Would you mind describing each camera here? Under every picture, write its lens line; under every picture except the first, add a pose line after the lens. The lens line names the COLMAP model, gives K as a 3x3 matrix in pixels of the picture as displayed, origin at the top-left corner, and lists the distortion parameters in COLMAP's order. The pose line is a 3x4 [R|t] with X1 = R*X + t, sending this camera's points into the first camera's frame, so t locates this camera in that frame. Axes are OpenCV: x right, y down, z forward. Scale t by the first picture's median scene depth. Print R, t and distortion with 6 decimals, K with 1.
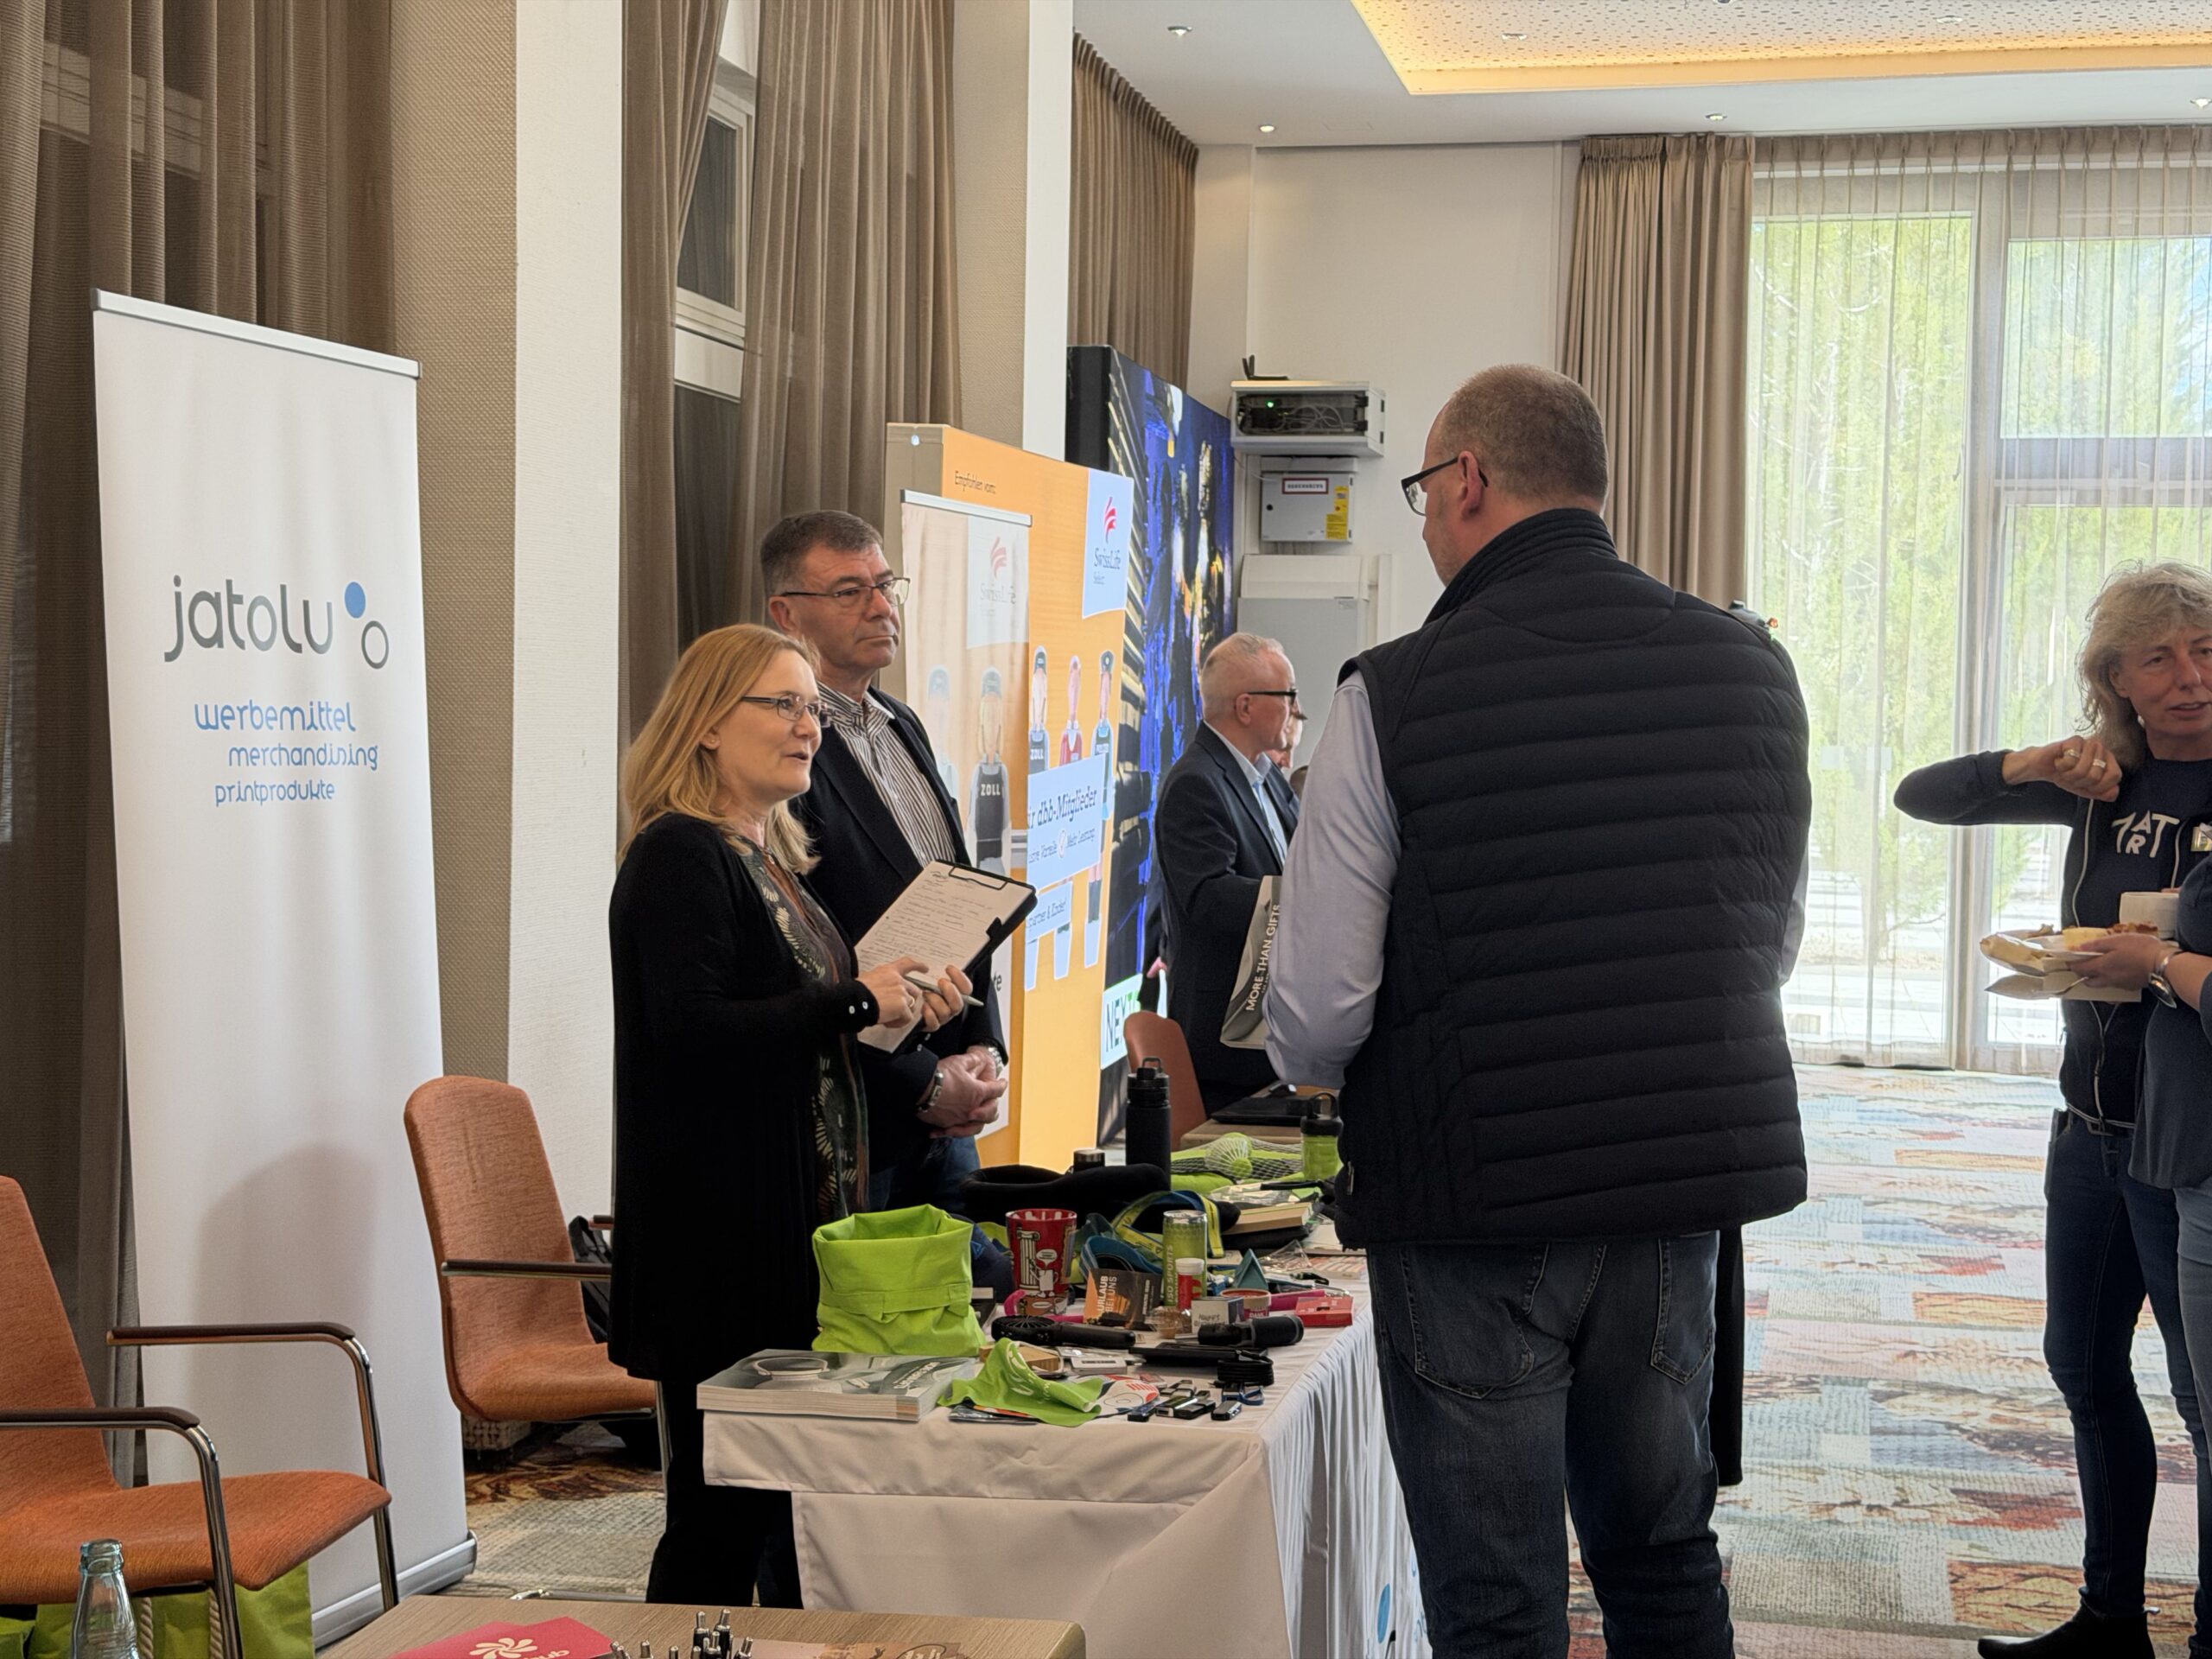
lens RADIAL K [[3093.7, 0, 1108.2], [0, 3093.7, 836.6], [0, 0, 1]] dist [0.094890, 0.000000]
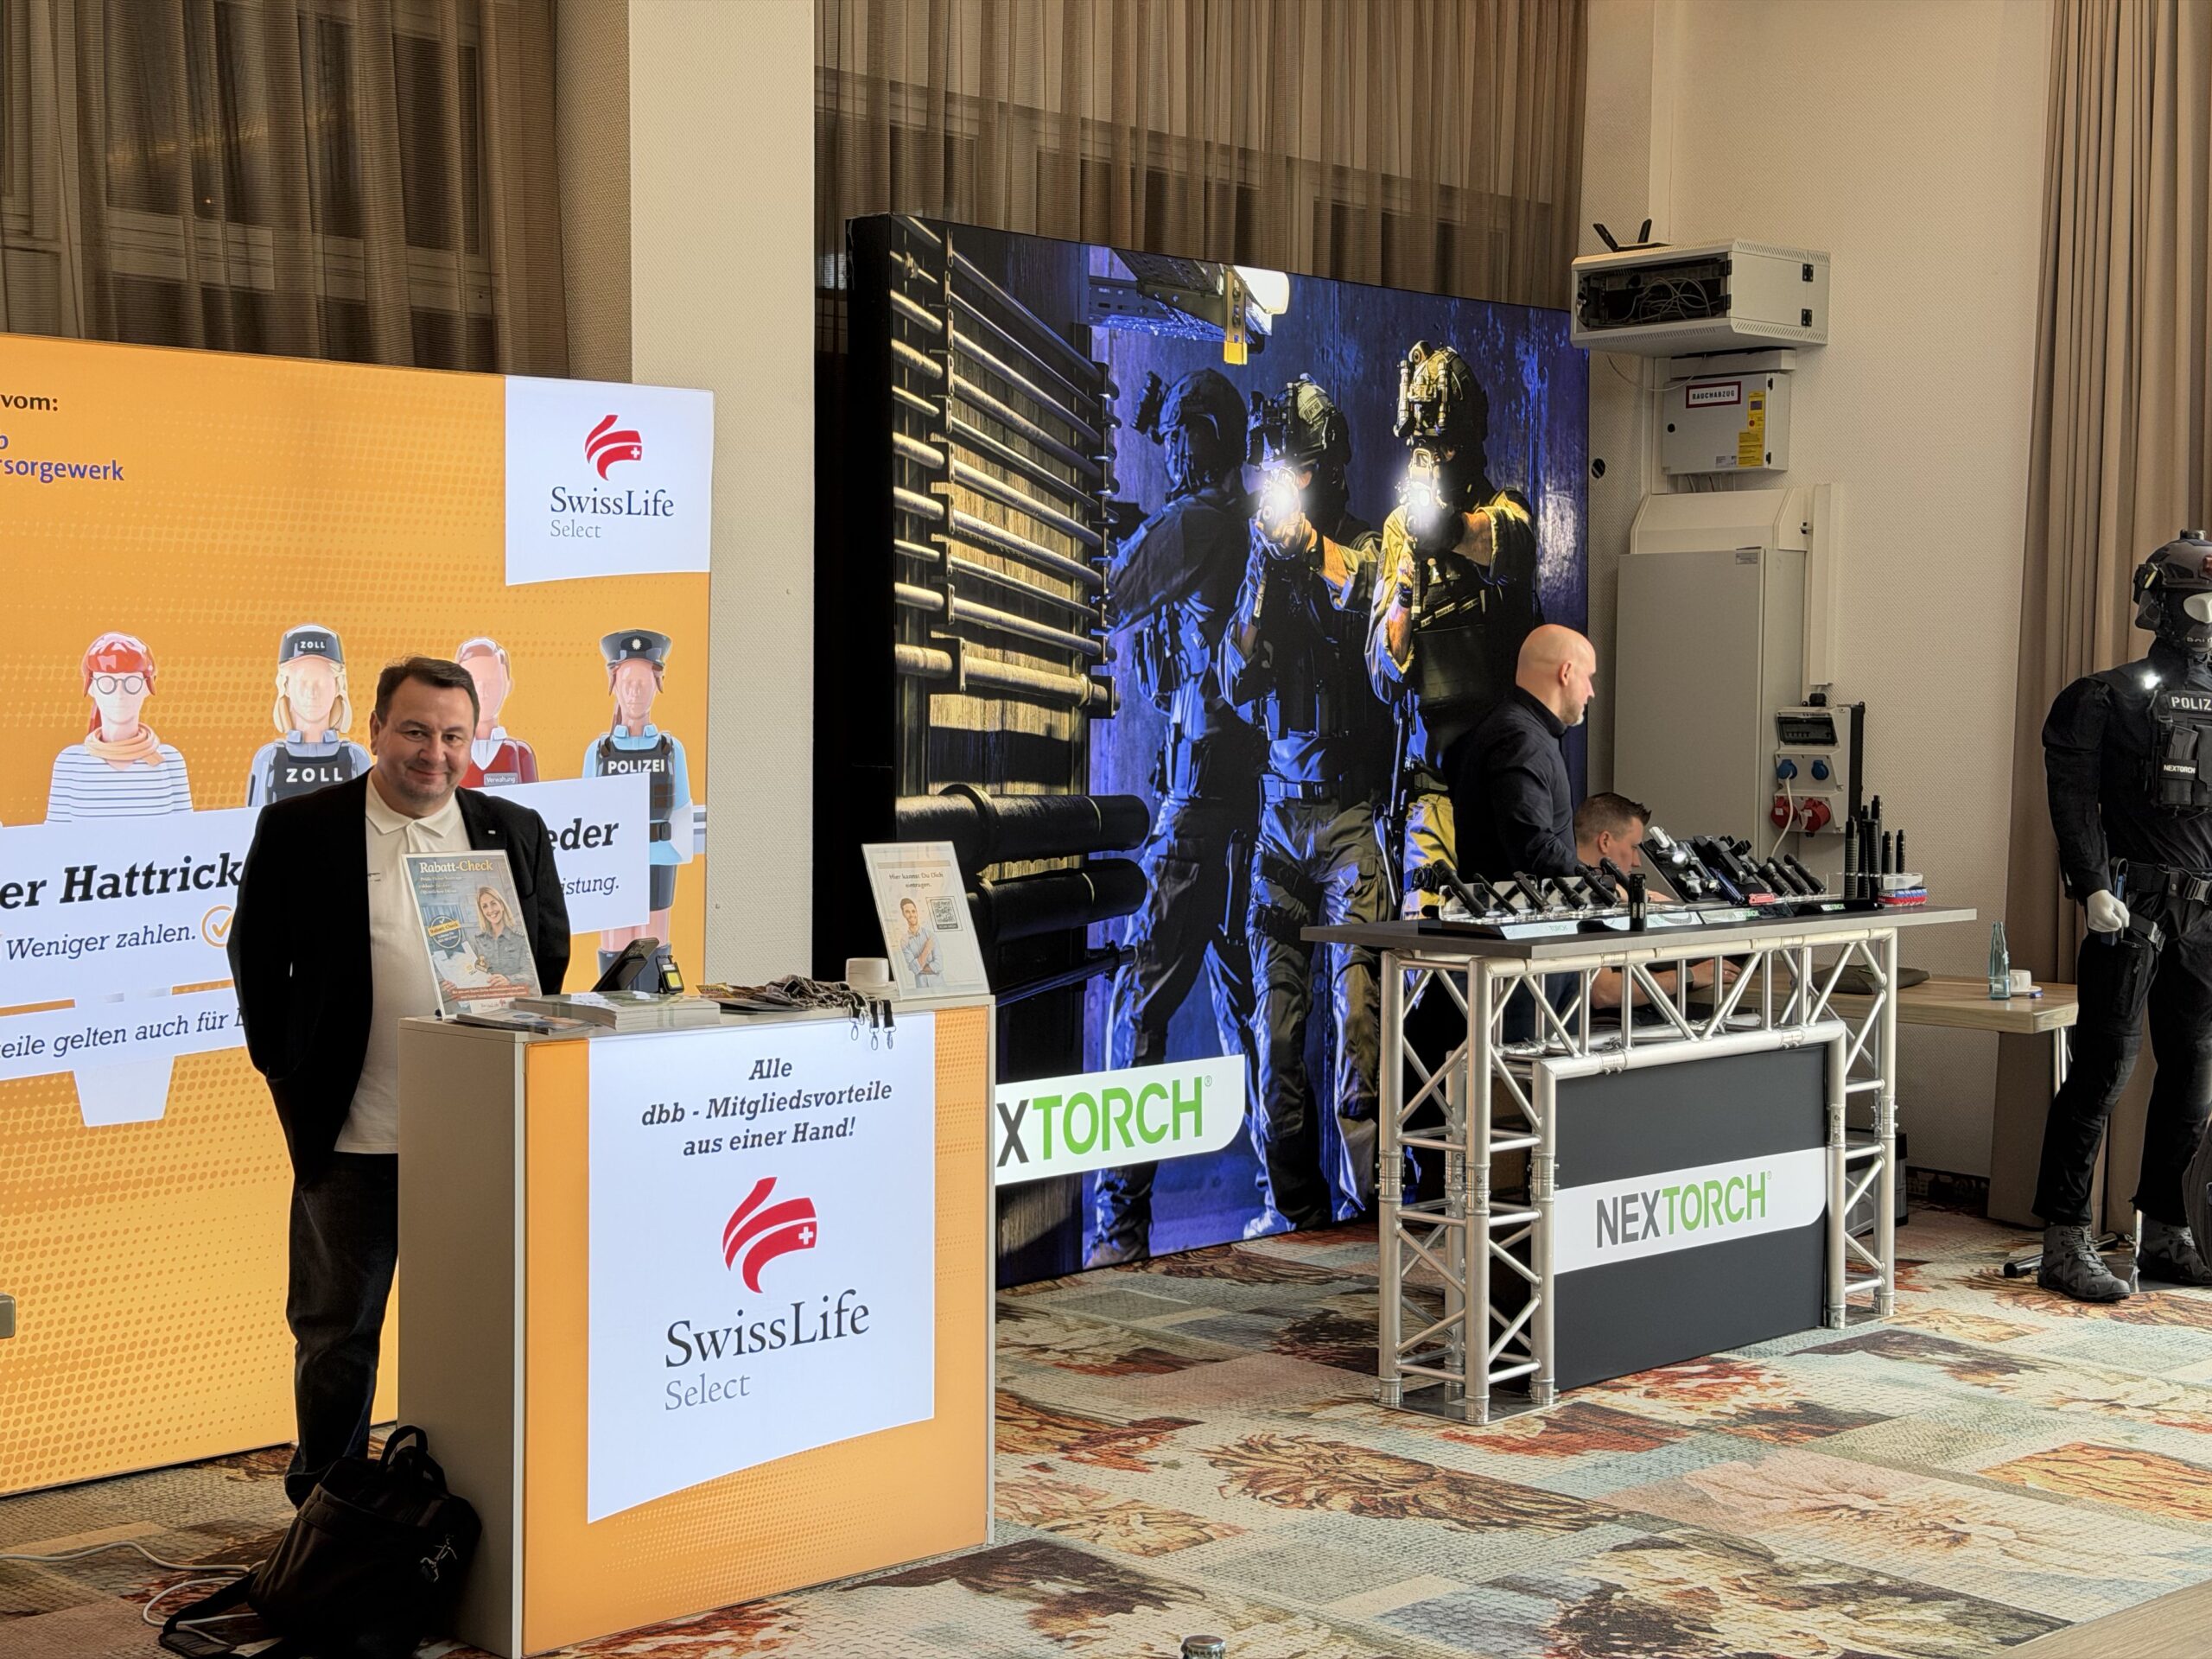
lens RADIAL K [[3093.7, 0, 1084.1], [0, 3093.7, 845.8], [0, 0, 1]] dist [0.094890, 0.000000]
pose [[0.840756, 0.011077, -0.541301, 0.351518], [-0.010485, 0.999936, 0.004175, -0.011665], [0.541313, 0.002165, 0.840818, 0.340772]]
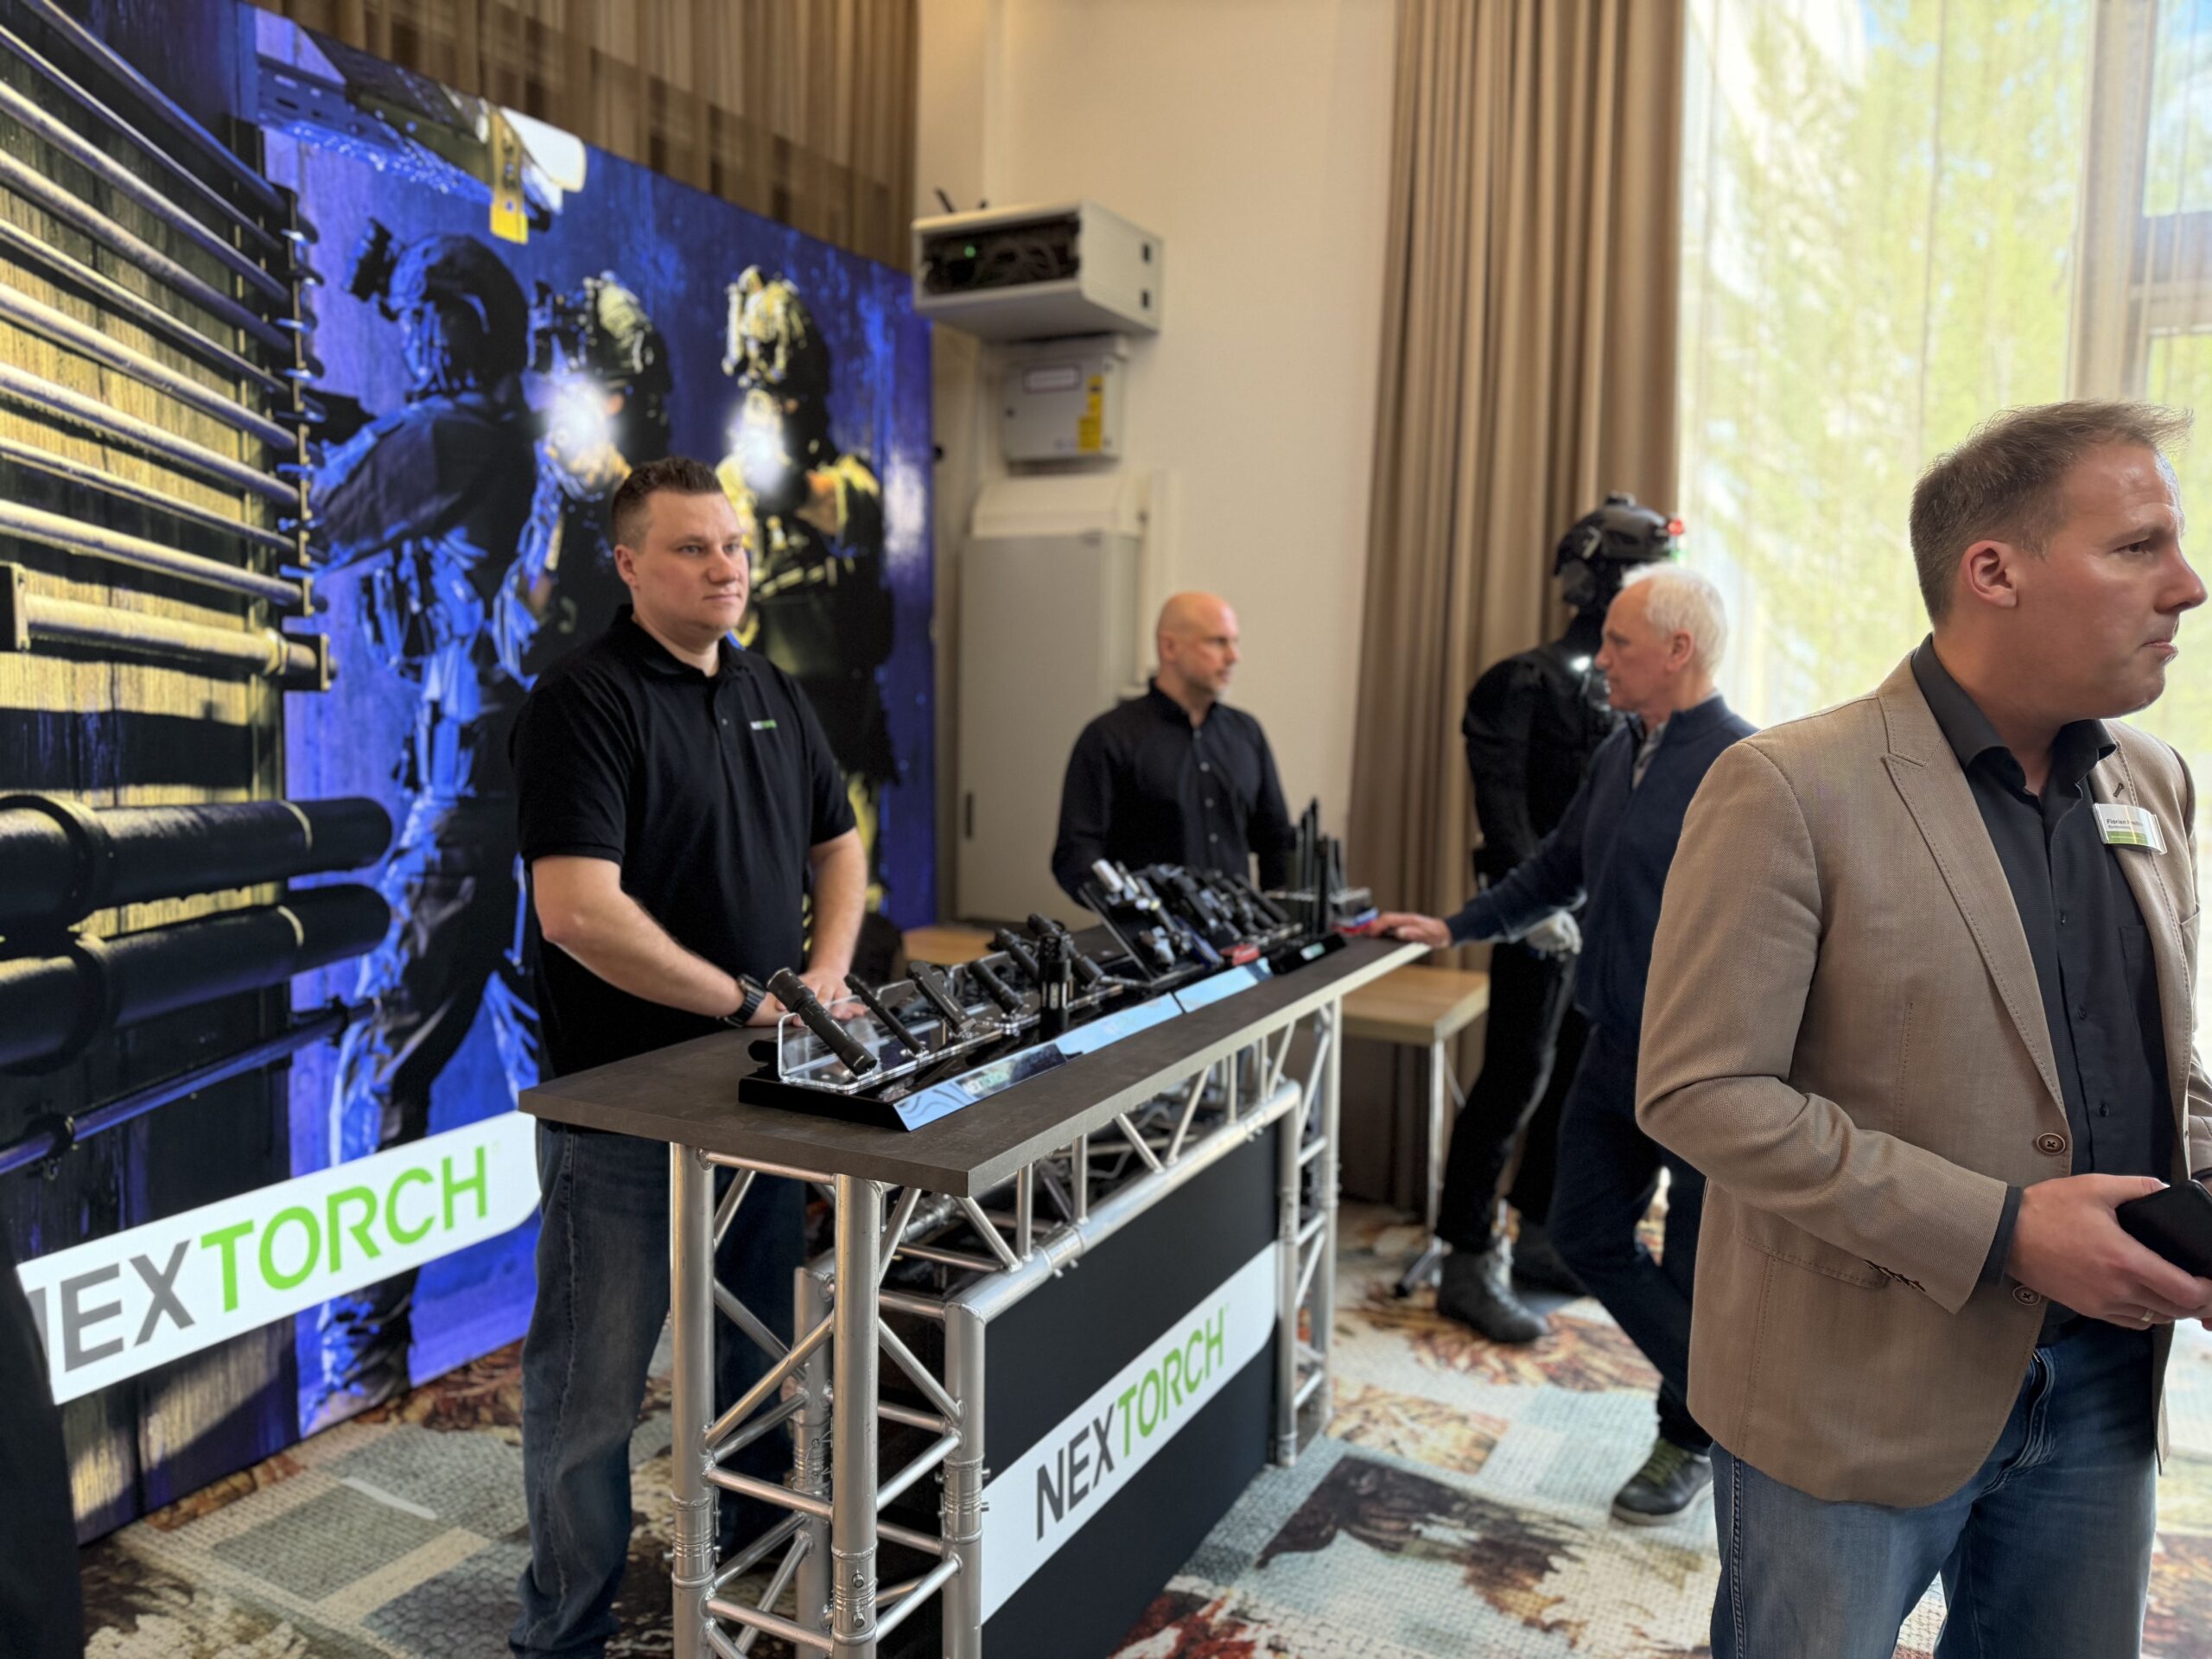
lens RADIAL K [[1571.8, 0, 1101.0], [0, 1571.8, 836.8], [0, 0, 1]] dist [0.041952, -0.037707]
pose [[0.964830, 0.020984, -0.262035, 0.184962], [-0.007405, 0.998583, 0.052700, -0.027185], [0.262770, -0.048906, 0.963618, 0.682785]]
